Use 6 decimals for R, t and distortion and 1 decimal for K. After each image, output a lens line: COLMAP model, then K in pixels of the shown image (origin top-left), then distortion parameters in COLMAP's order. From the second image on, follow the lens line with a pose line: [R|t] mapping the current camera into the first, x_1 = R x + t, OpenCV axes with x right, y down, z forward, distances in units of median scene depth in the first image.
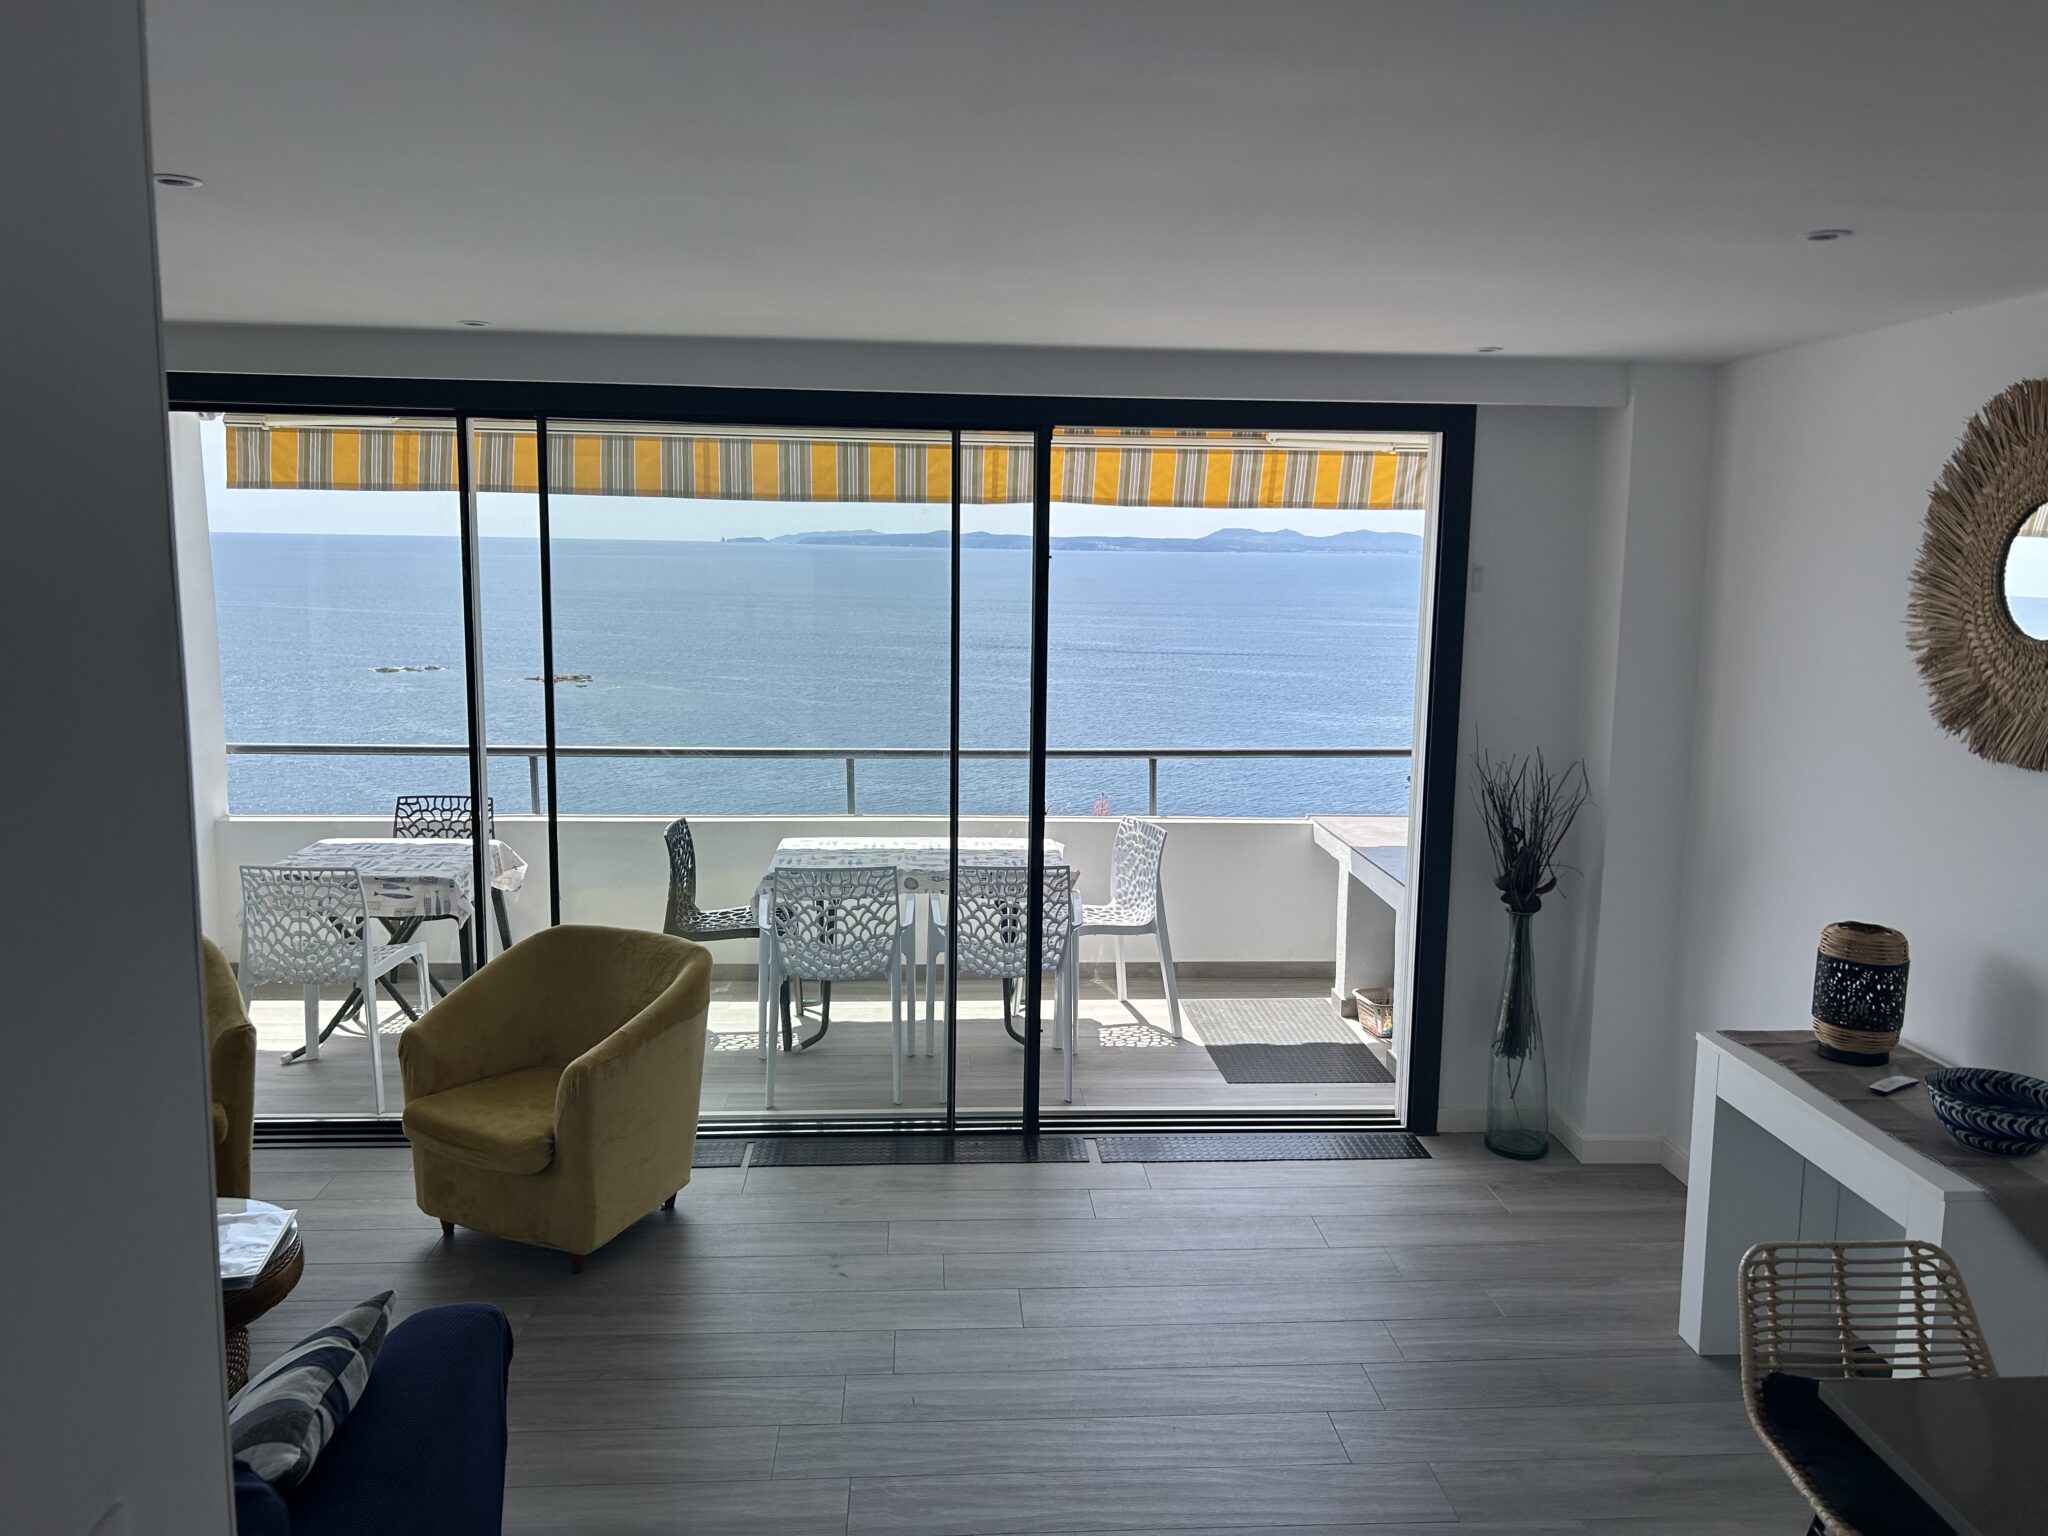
lens RADIAL K [[1540.8, 0, 1030.1], [0, 1540.8, 754.4], [0, 0, 1]] dist [0.083670, -0.106662]
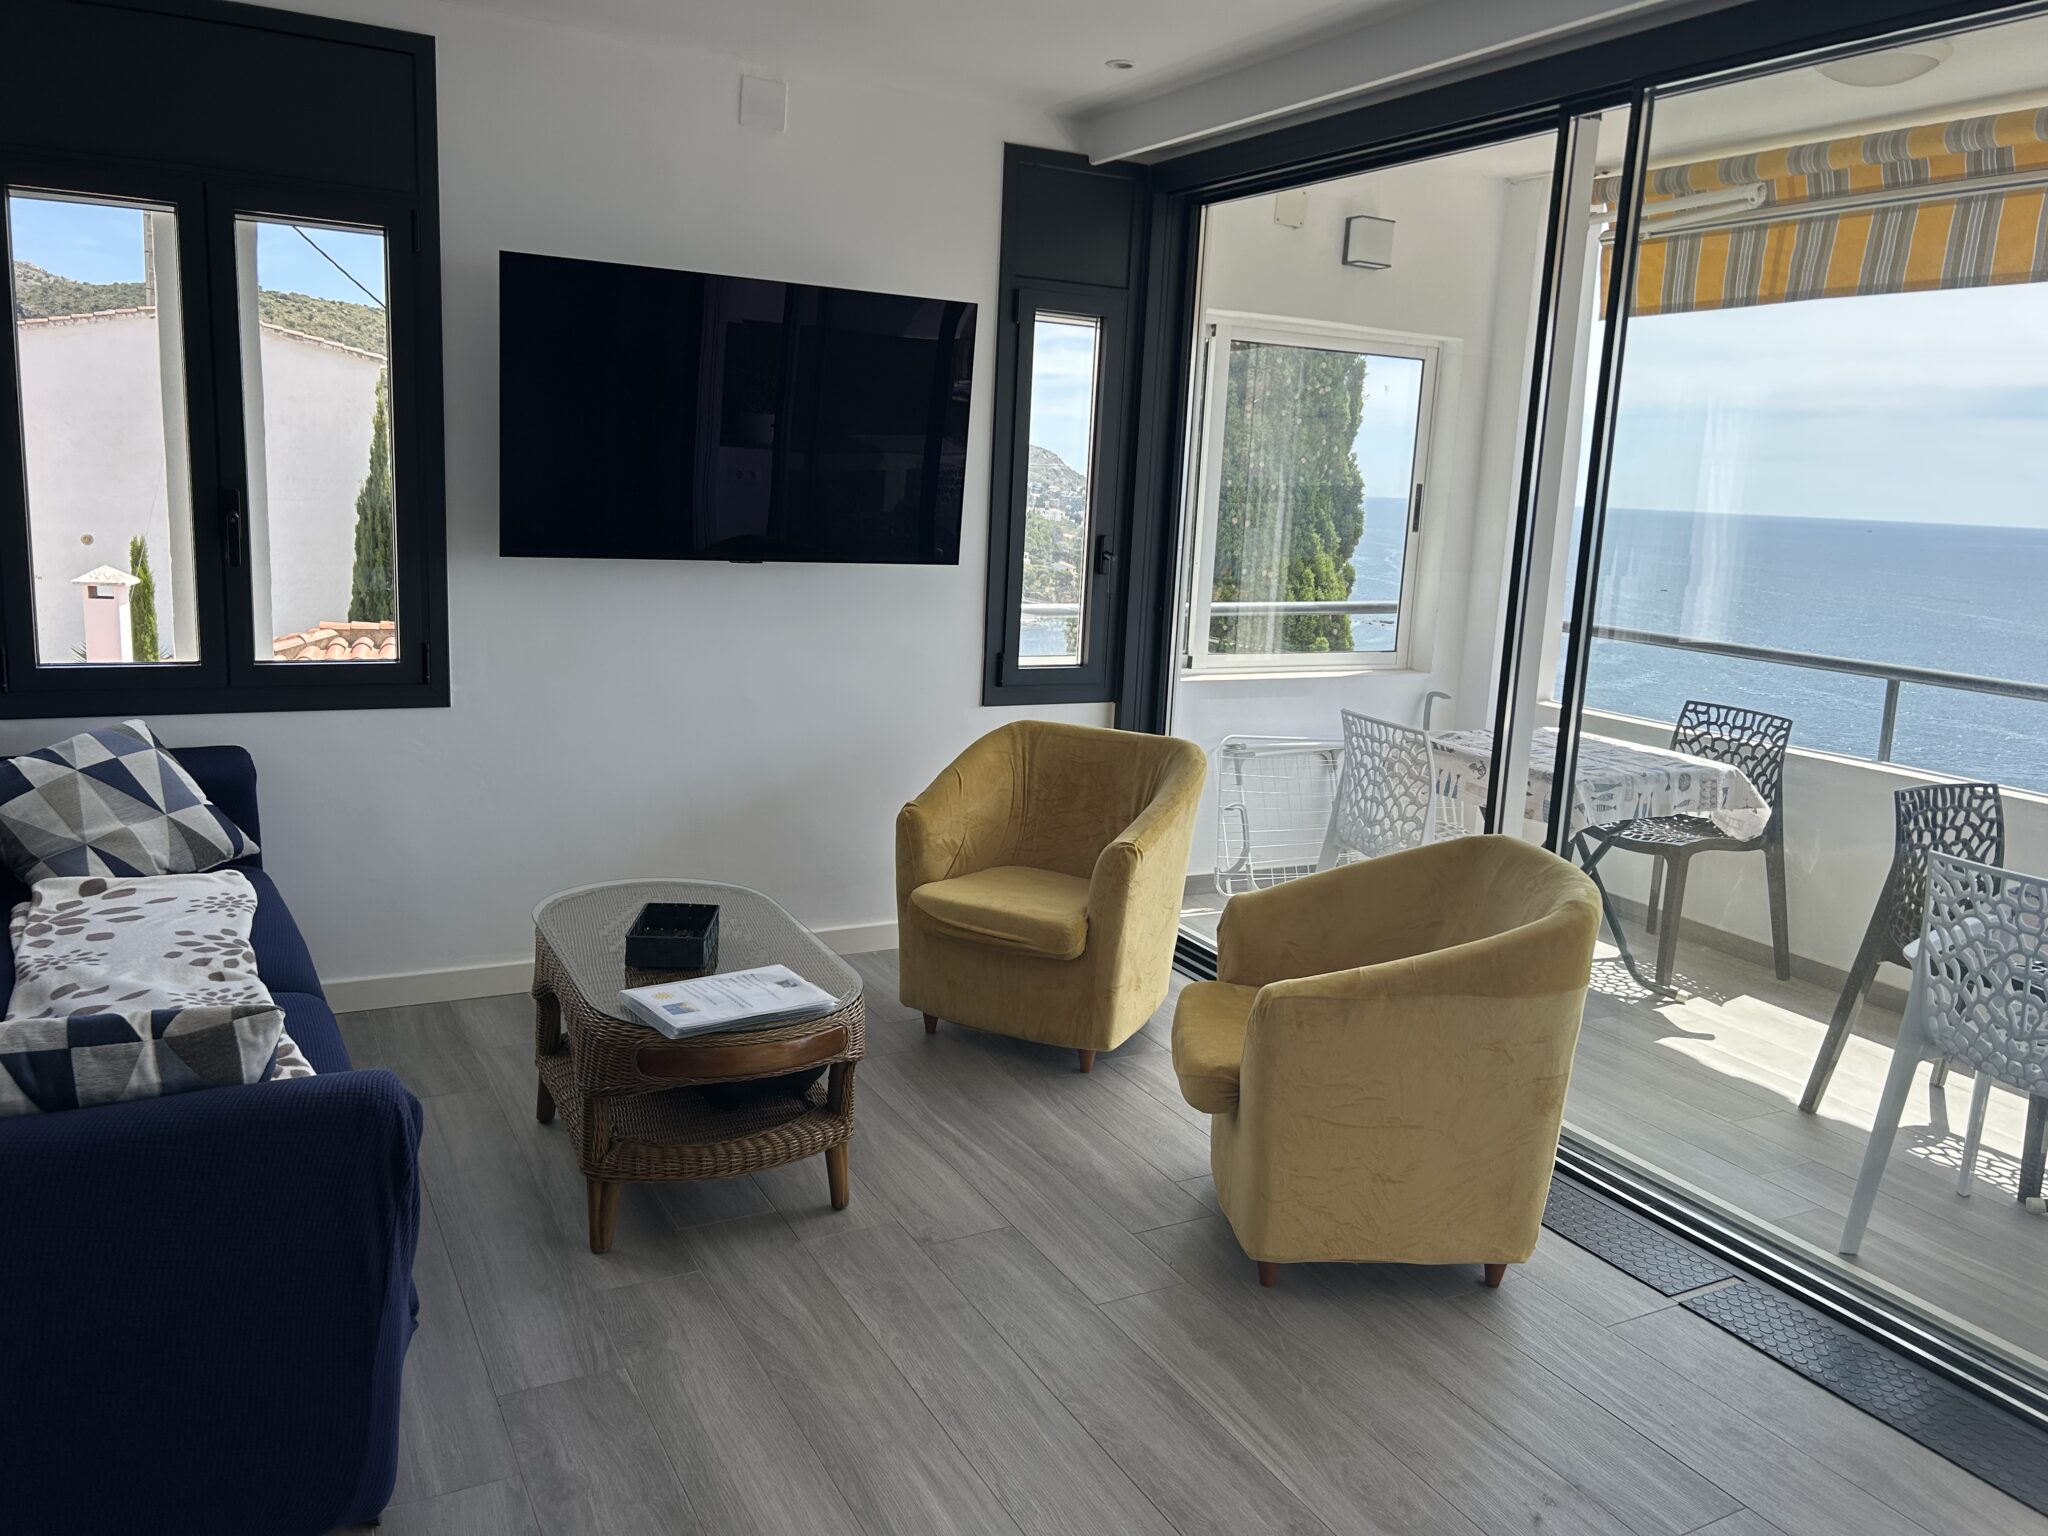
lens RADIAL K [[1540.8, 0, 1030.1], [0, 1540.8, 754.4], [0, 0, 1]] dist [0.083670, -0.106662]
pose [[0.421788, 0.168084, -0.890979, 0.194826], [-0.167068, 0.980249, 0.105835, 0.031539], [0.891169, 0.104215, 0.441539, 0.438879]]
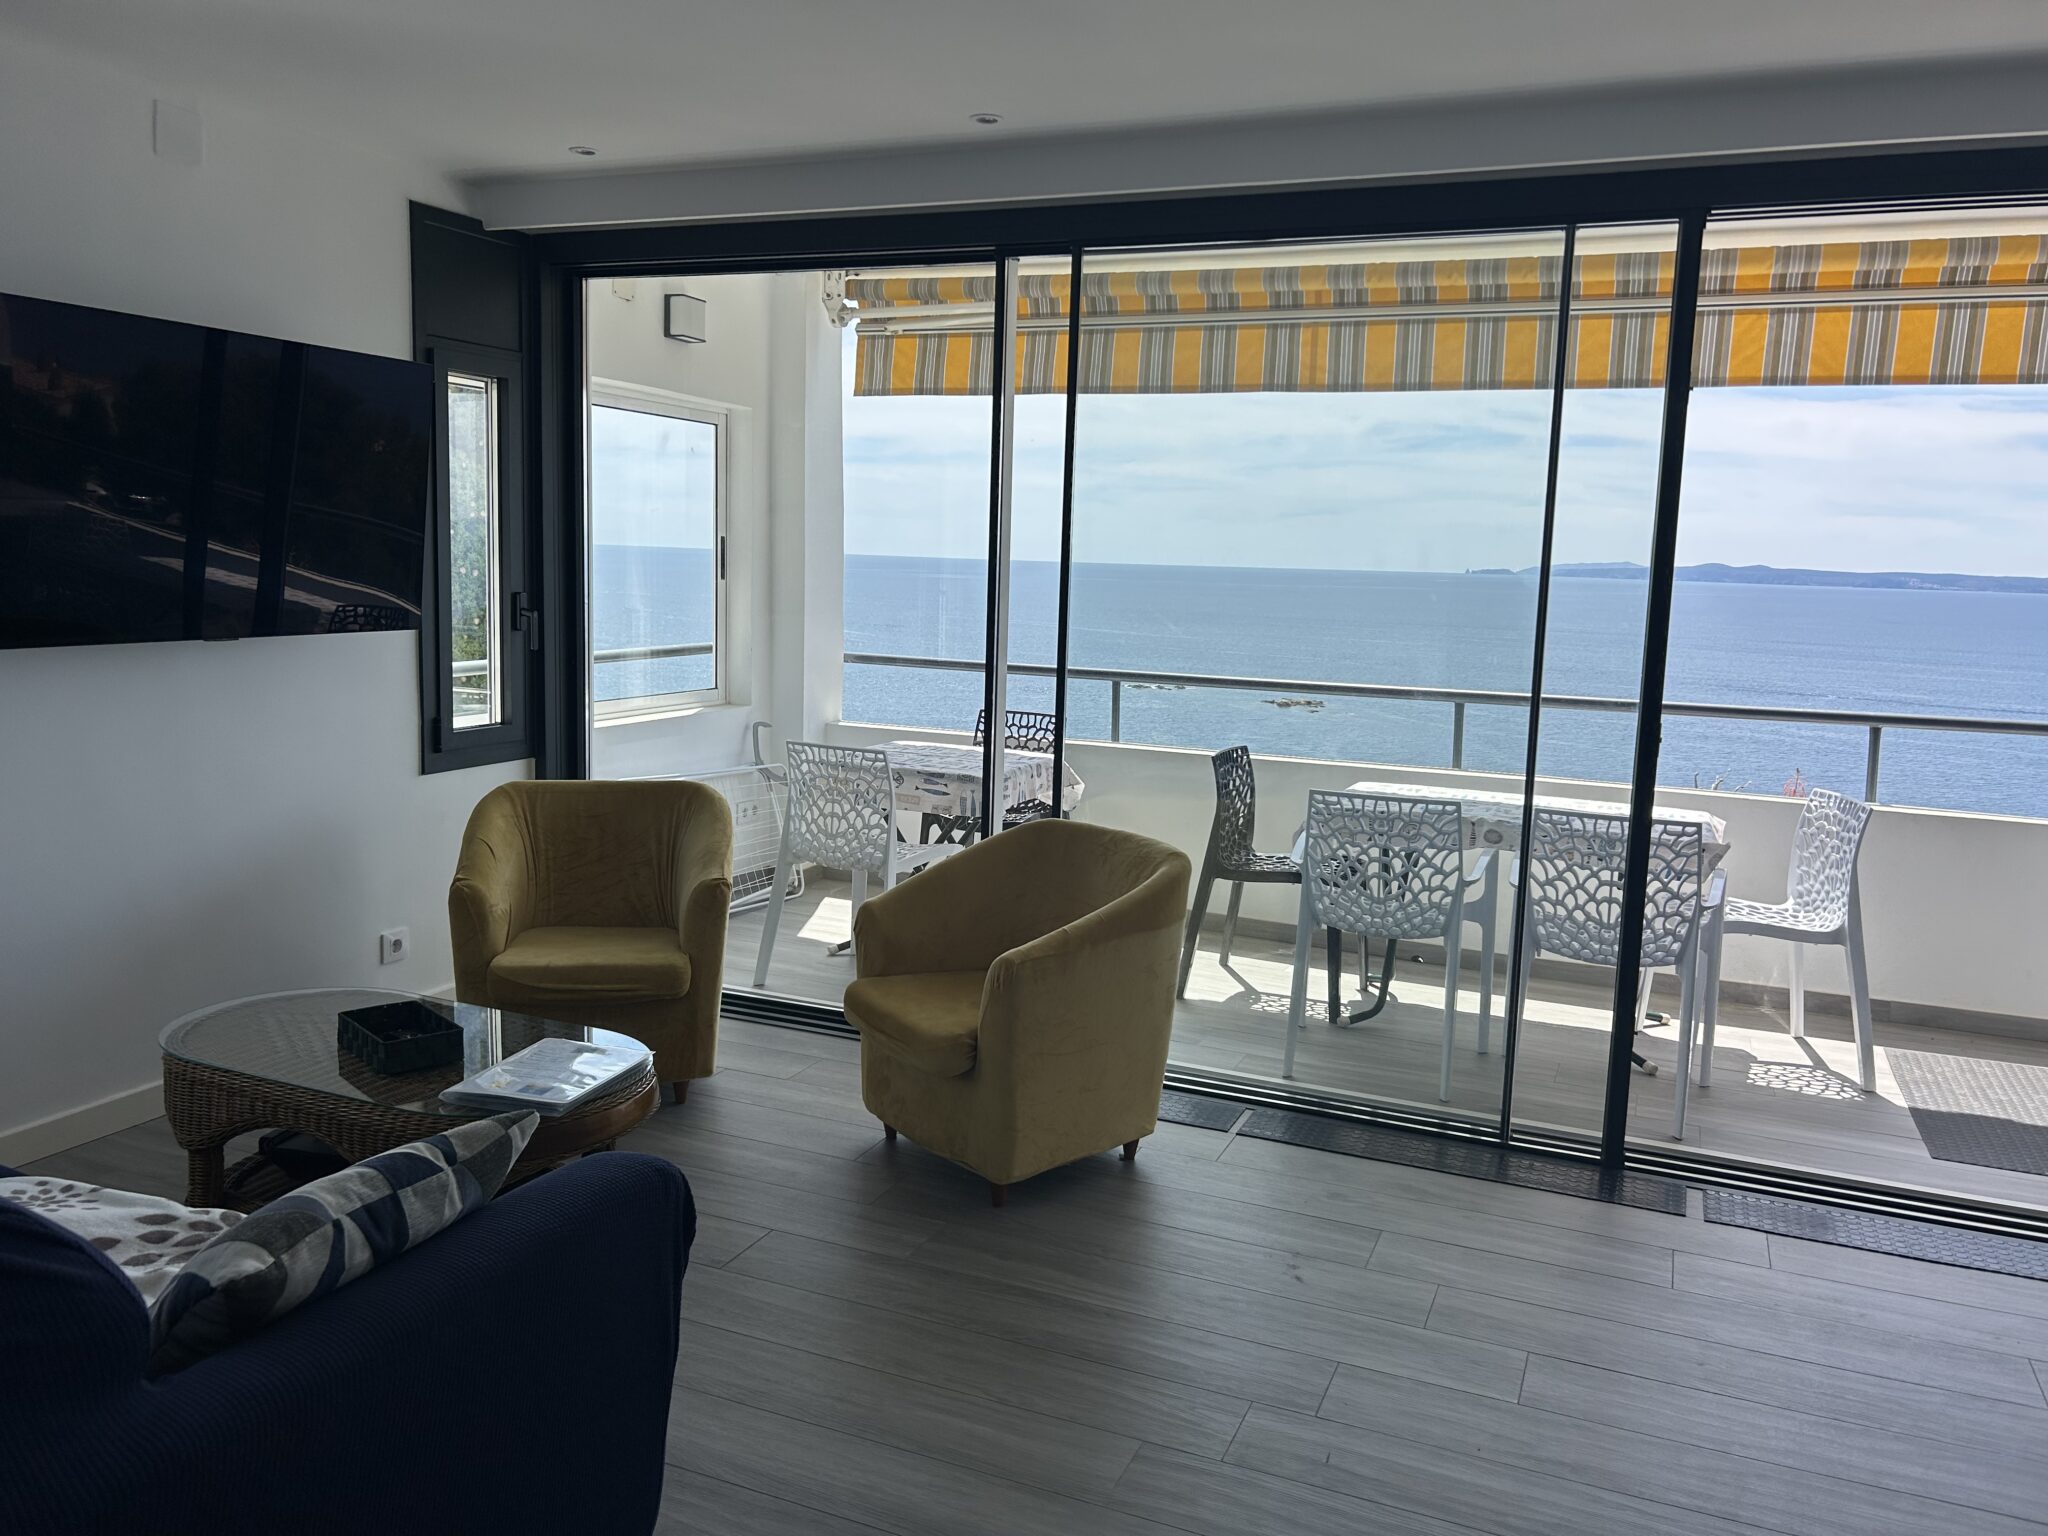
lens RADIAL K [[1543.1, 0, 1038.8], [0, 1543.1, 754.2], [0, 0, 1]] dist [0.079068, -0.091093]
pose [[0.895318, 0.071841, -0.439597, 0.067506], [-0.080640, 0.996742, -0.001345, 0.065210], [0.438068, 0.036653, 0.898194, 0.179559]]
